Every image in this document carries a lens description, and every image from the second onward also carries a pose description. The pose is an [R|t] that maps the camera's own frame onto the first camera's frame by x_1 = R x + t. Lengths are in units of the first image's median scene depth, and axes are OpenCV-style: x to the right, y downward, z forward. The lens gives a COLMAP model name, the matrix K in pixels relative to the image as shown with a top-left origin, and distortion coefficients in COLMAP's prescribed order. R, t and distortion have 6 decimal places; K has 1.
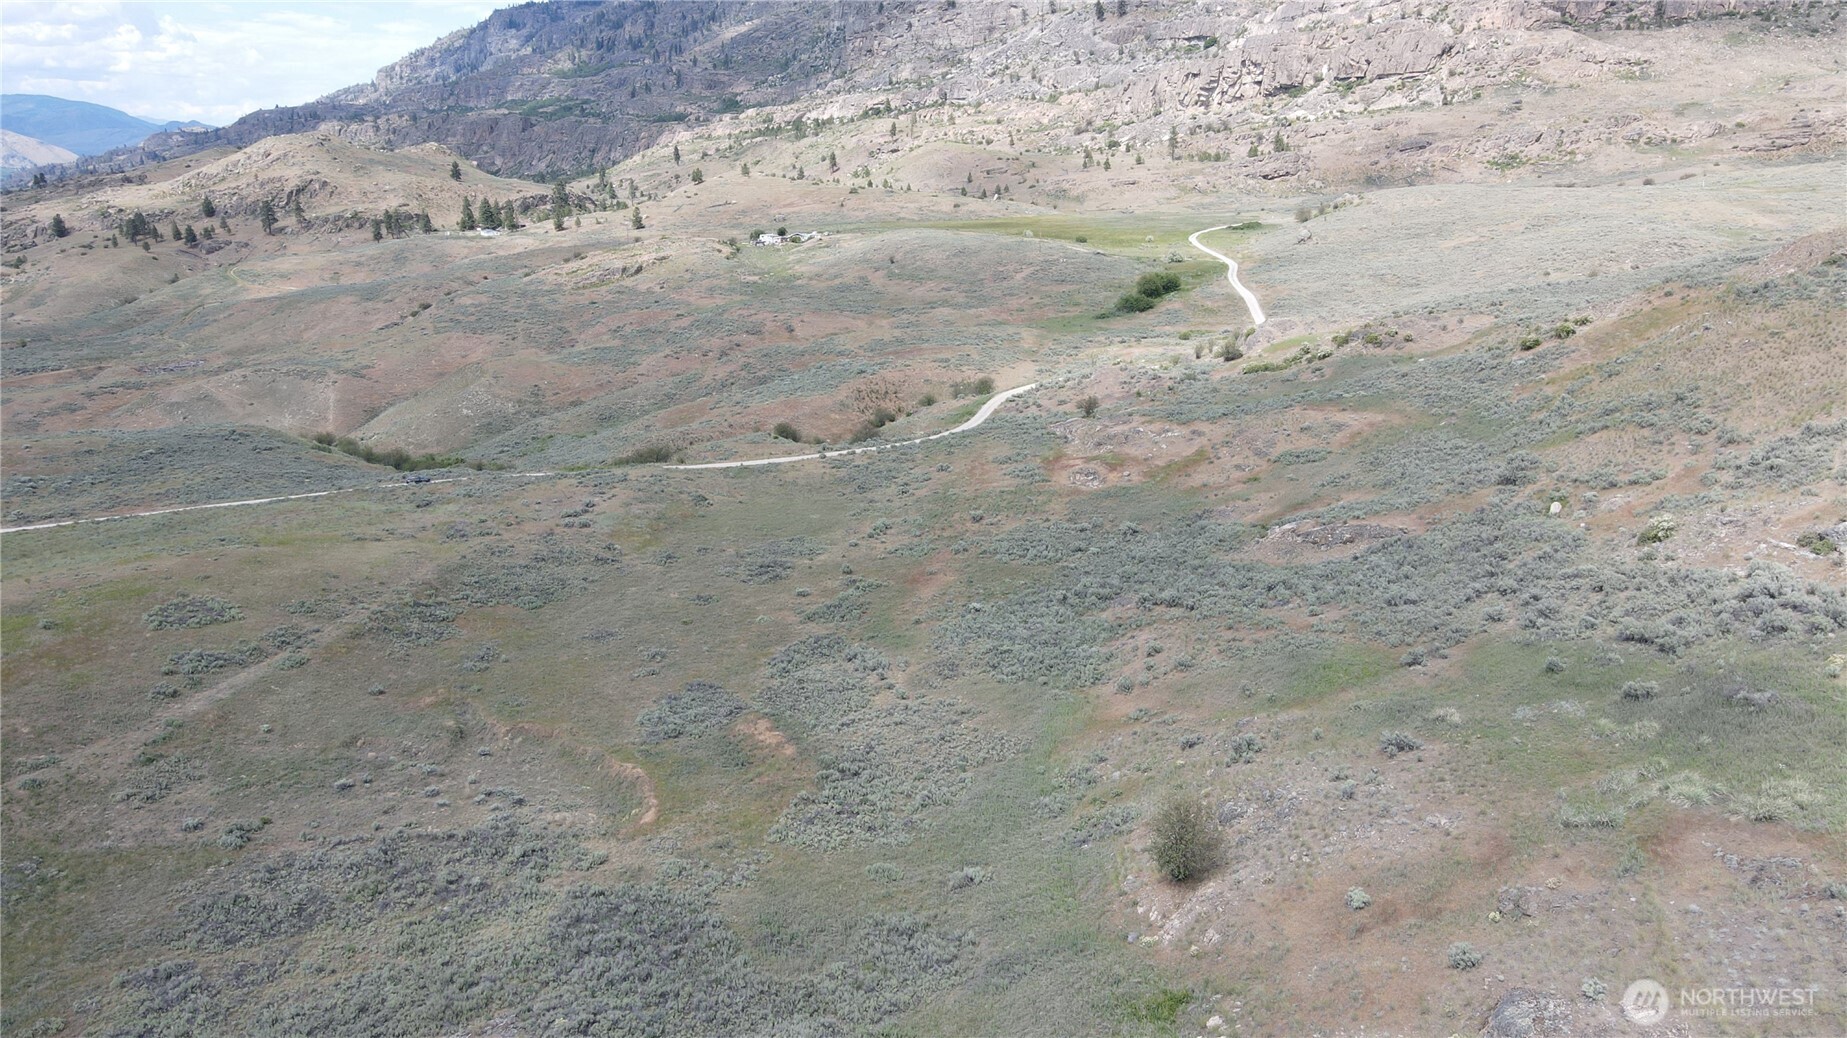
lens RADIAL K [[1373.3, 0, 925.4], [0, 1373.3, 506.4], [0, 0, 1]] dist [0.017780, 0.000757]
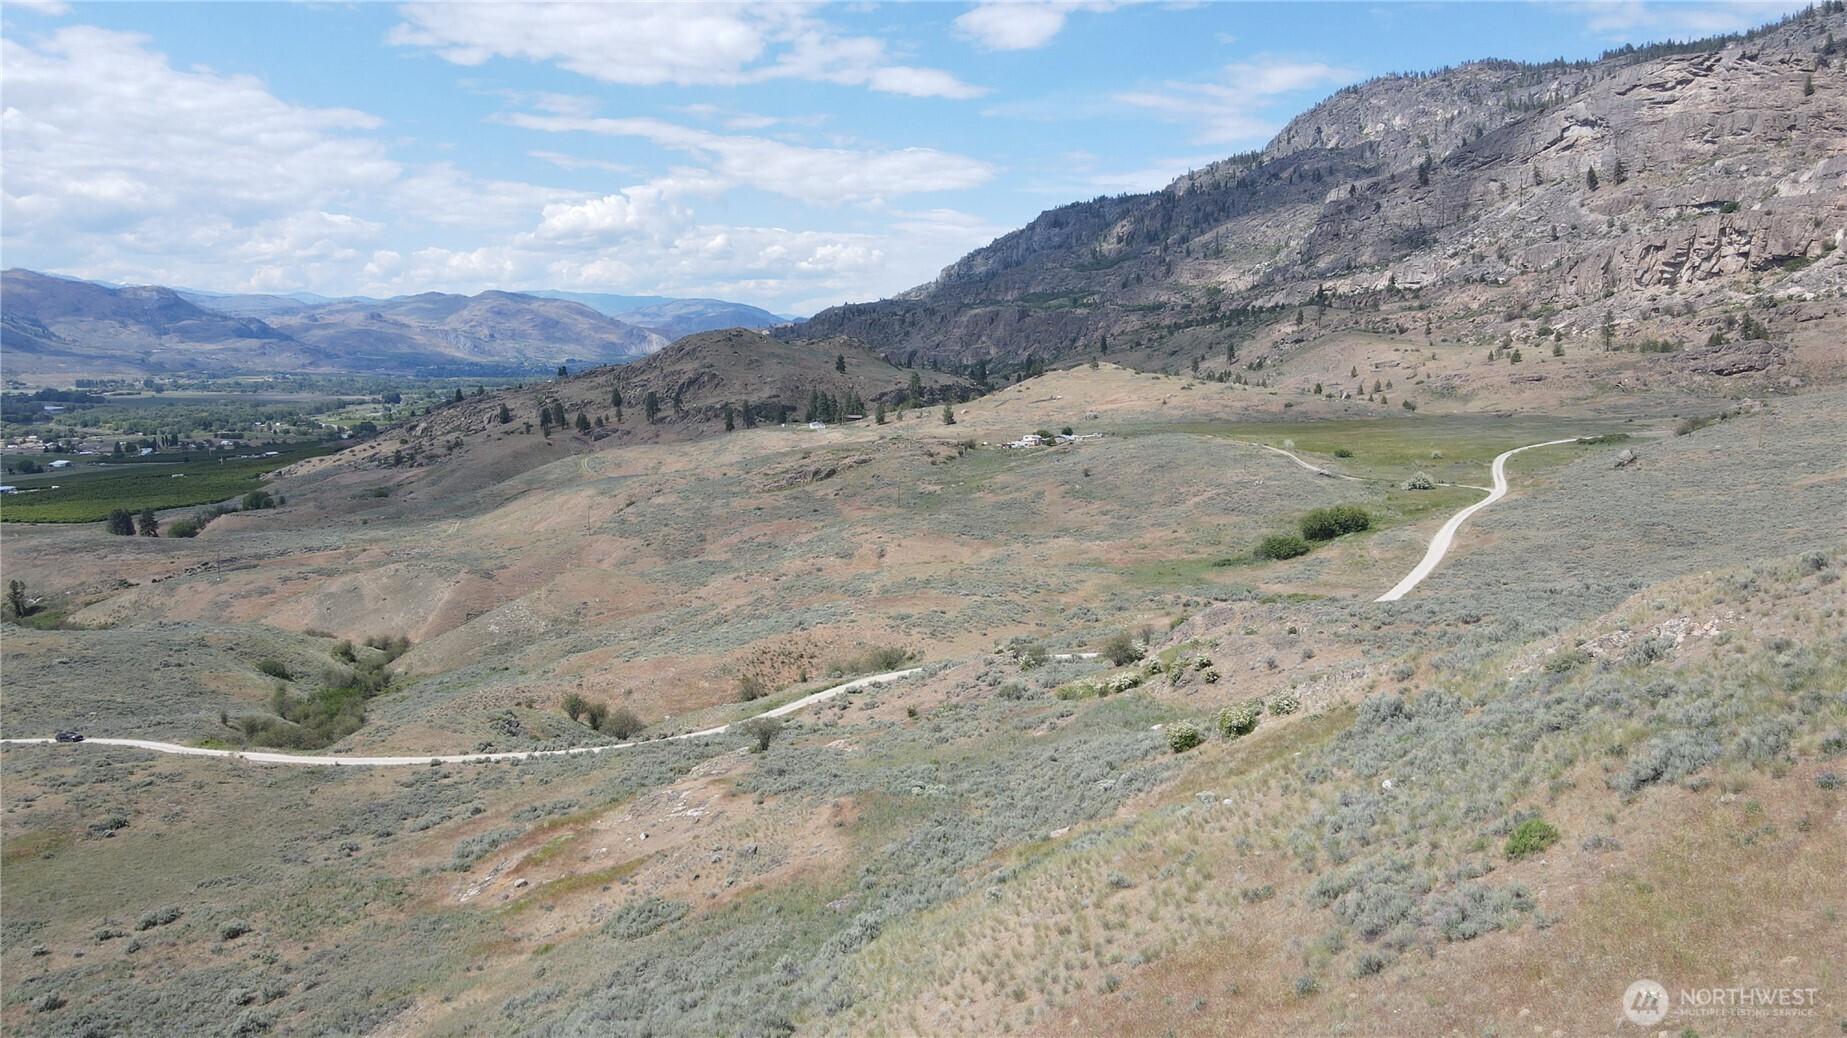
lens RADIAL K [[1378.8, 0, 922.2], [0, 1378.8, 507.2], [0, 0, 1]] dist [0.004885, 0.015637]
pose [[0.918474, 0.041623, -0.393285, 0.134380], [-0.092690, 0.989403, -0.111756, -0.033993], [0.384466, 0.139099, 0.912599, 0.121926]]
